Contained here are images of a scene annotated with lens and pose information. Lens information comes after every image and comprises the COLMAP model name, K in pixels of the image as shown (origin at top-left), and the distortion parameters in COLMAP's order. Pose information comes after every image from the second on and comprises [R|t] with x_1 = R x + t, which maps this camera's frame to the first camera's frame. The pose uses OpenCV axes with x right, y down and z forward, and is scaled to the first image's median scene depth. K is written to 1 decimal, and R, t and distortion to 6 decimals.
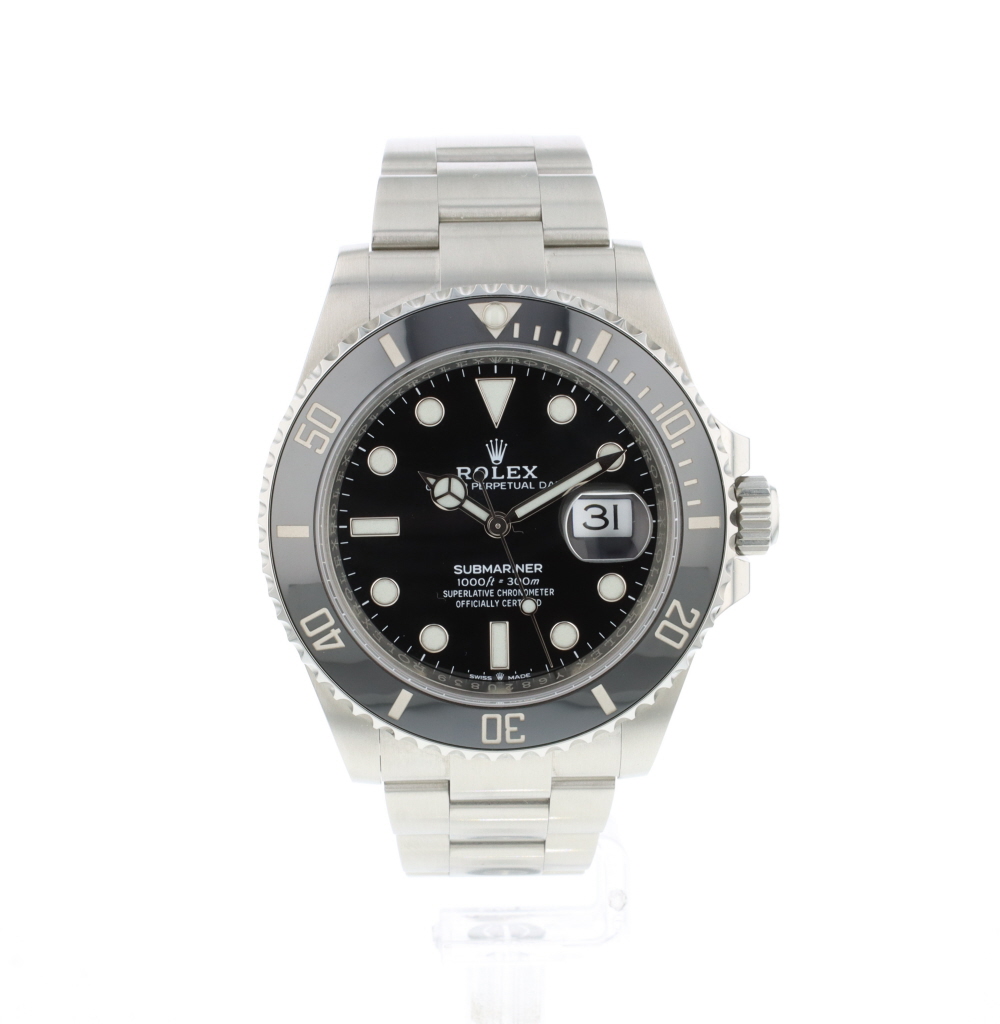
lens RADIAL K [[2092.7, 0, 500.0], [0, 2092.7, 512.0], [0, 0, 1]] dist [0.088781, -0.094821]
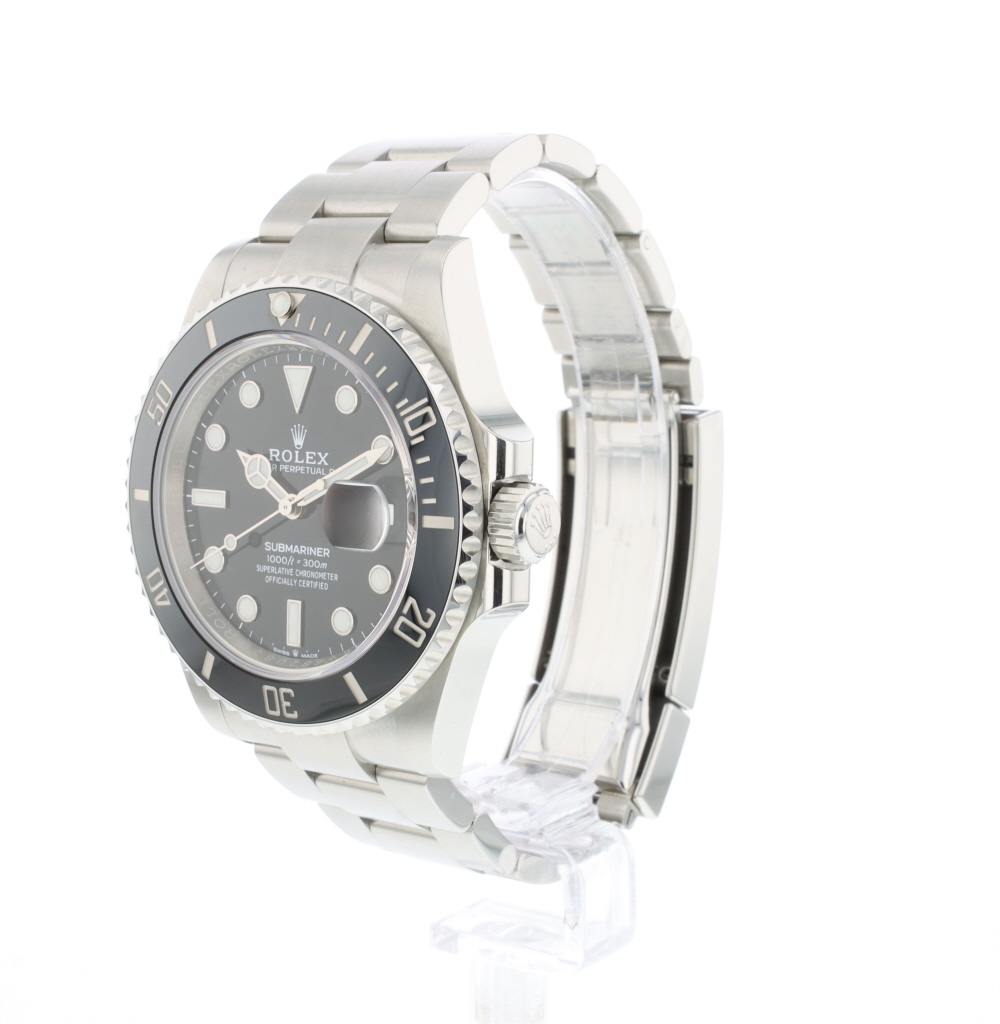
lens RADIAL K [[2092.7, 0, 500.0], [0, 2092.7, 512.0], [0, 0, 1]] dist [0.088781, -0.094821]
pose [[0.795907, 0.090545, -0.598610, 0.703928], [-0.098228, 0.994965, 0.019893, -0.022038], [0.597397, 0.042968, 0.800793, 0.227248]]
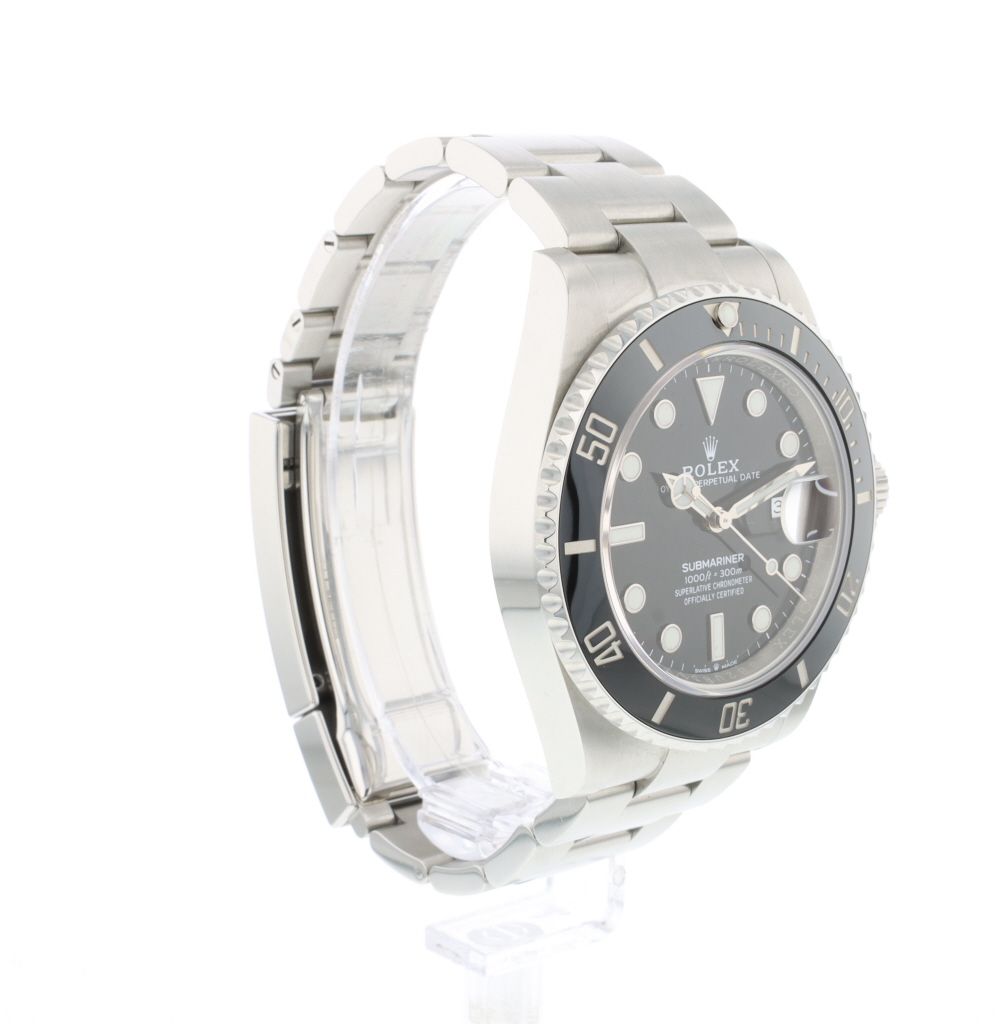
lens RADIAL K [[2092.7, 0, 500.0], [0, 2092.7, 512.0], [0, 0, 1]] dist [0.088781, -0.094821]
pose [[0.792659, -0.098341, 0.601681, -0.701475], [0.090418, 0.994953, 0.043502, -0.051747], [-0.602923, 0.019920, 0.797551, 0.245788]]
